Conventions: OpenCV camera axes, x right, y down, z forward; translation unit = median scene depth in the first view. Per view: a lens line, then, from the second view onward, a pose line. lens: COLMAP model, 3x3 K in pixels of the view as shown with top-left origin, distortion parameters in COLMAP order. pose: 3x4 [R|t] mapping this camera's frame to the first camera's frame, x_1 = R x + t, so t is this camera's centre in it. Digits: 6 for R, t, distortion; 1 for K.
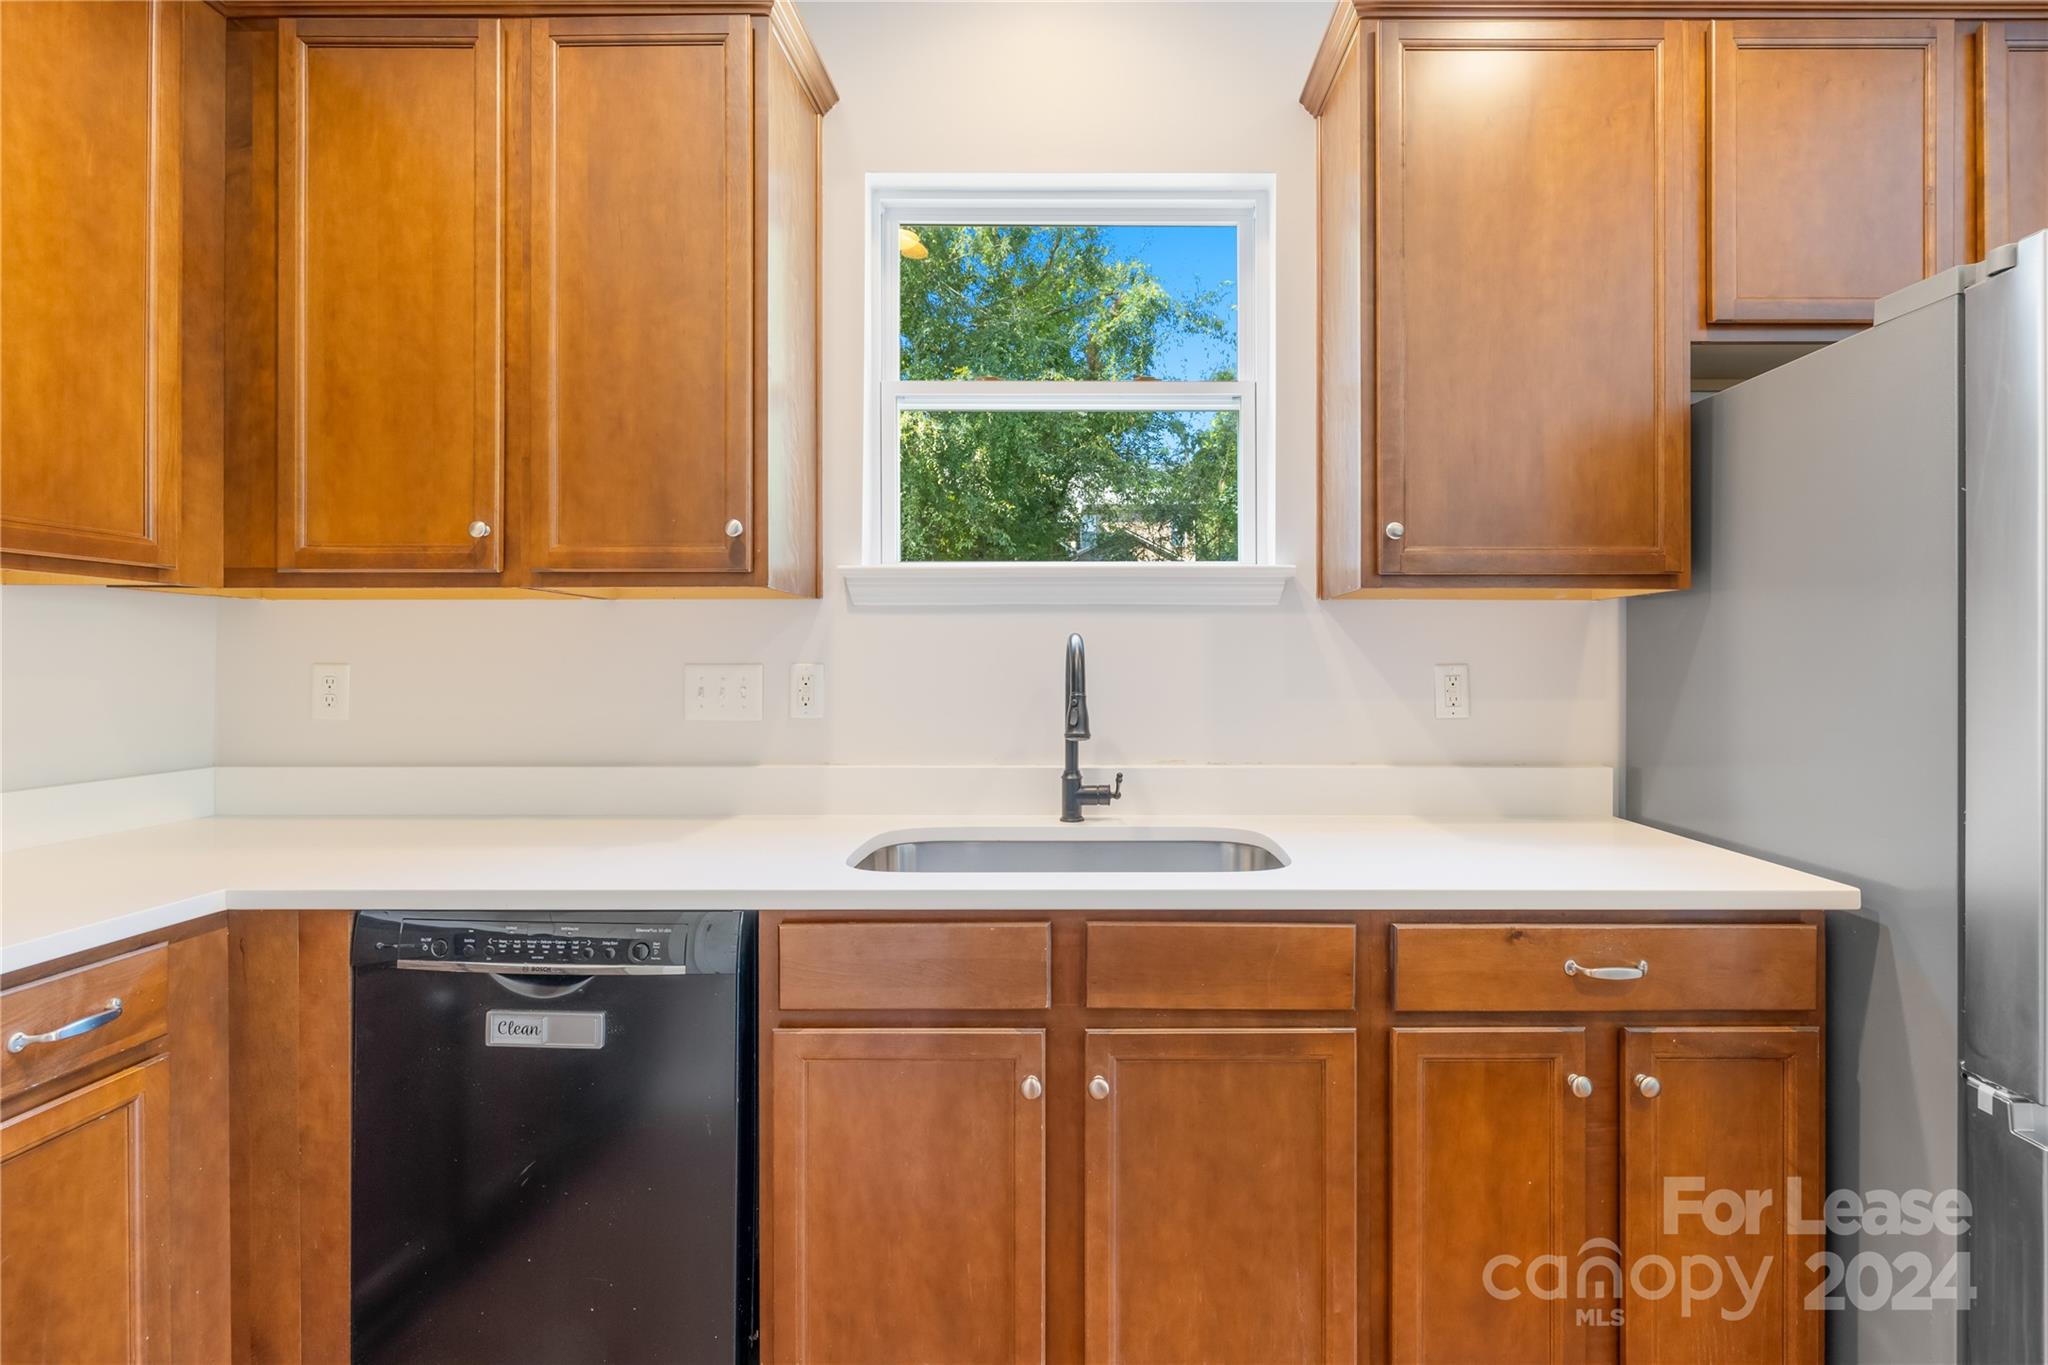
lens RADIAL K [[898.5, 0, 1033.0], [0, 898.5, 662.3], [0, 0, 1]] dist [-0.003531, -0.000556]
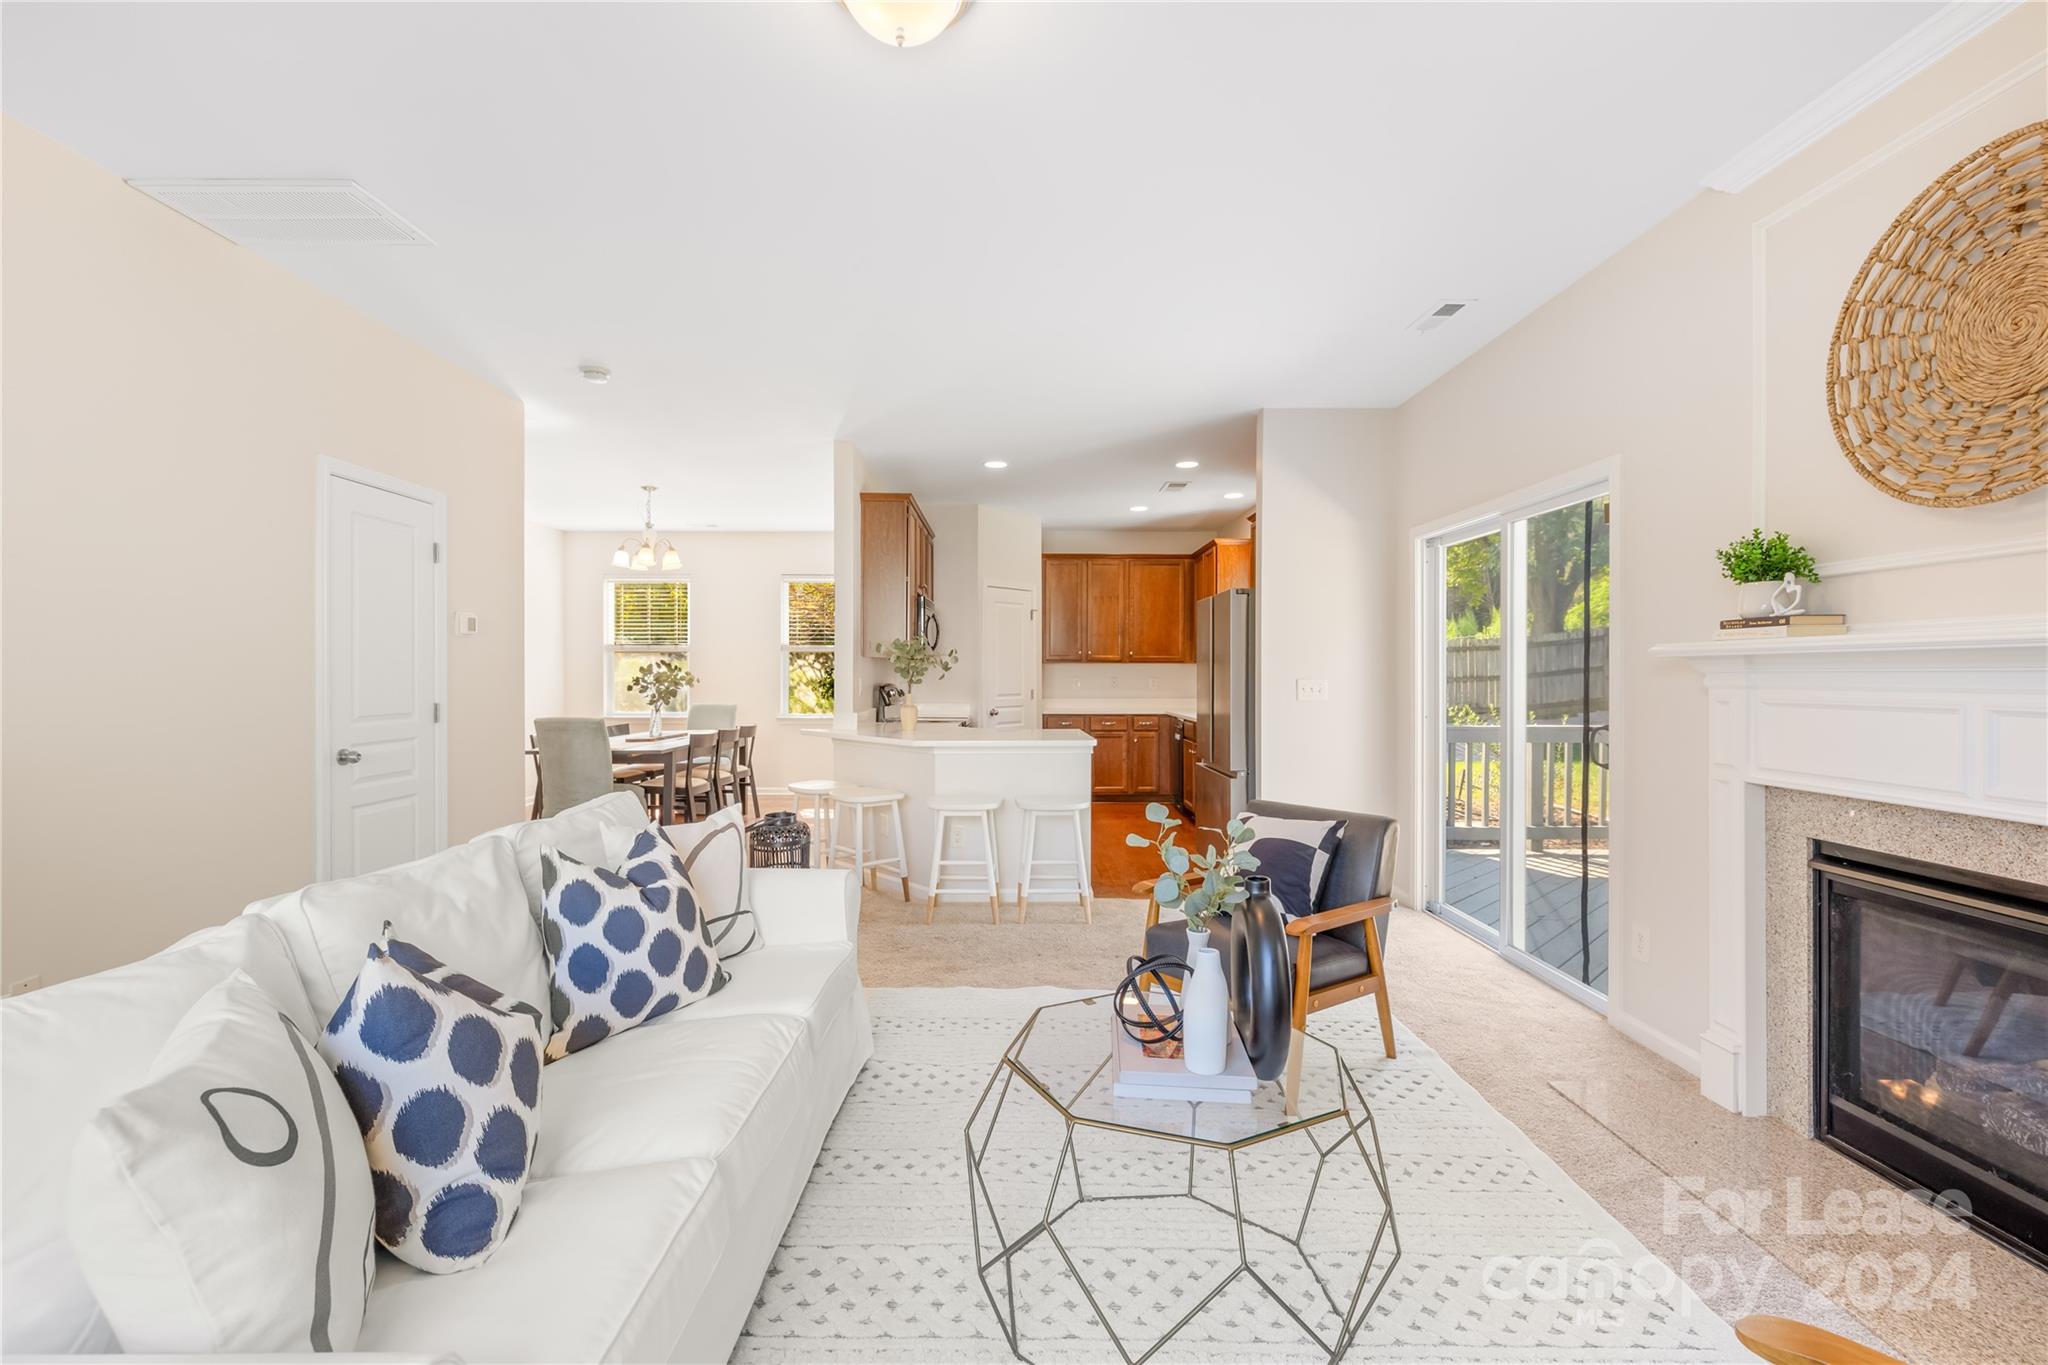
lens RADIAL K [[861.3, 0, 1019.8], [0, 861.3, 672.7], [0, 0, 1]] dist [0.000064, -0.000159]
pose [[0.004794, -0.002141, -0.999986, 2.963565], [-0.001465, 0.999997, -0.002148, -0.008770], [0.999987, 0.001476, 0.004791, -0.062030]]
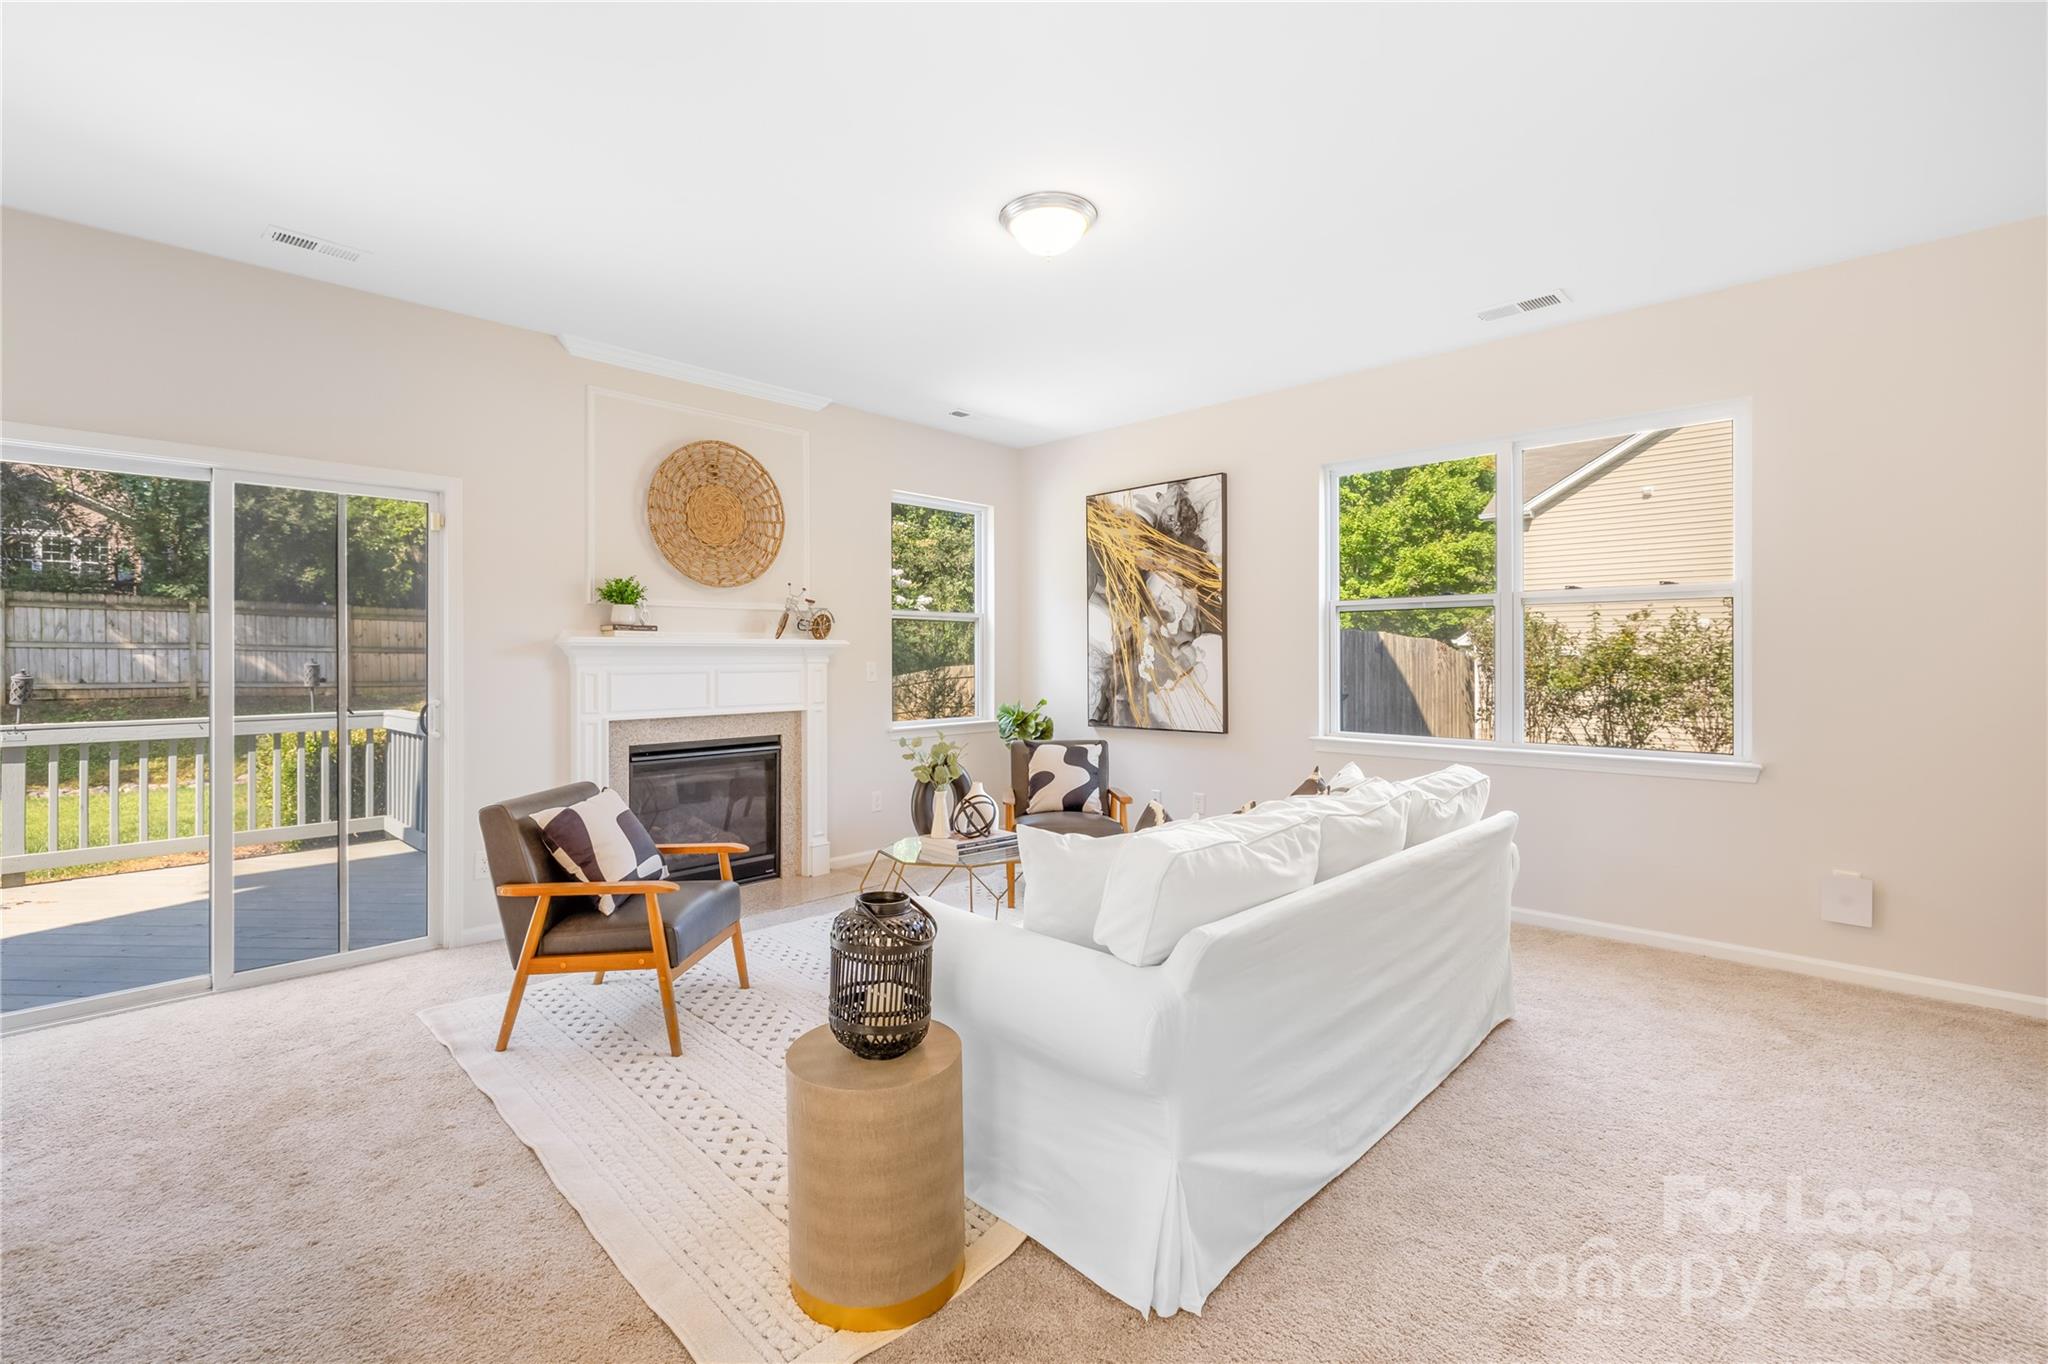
lens RADIAL K [[895.4, 0, 1024.0], [0, 895.4, 682.0], [0, 0, 1]] dist [-0.000814, 0.000099]
pose [[0.700919, -0.018522, 0.713001, 1.253264], [0.001478, 0.999698, 0.024517, -0.002328], [-0.713240, -0.016131, 0.700735, -1.056483]]
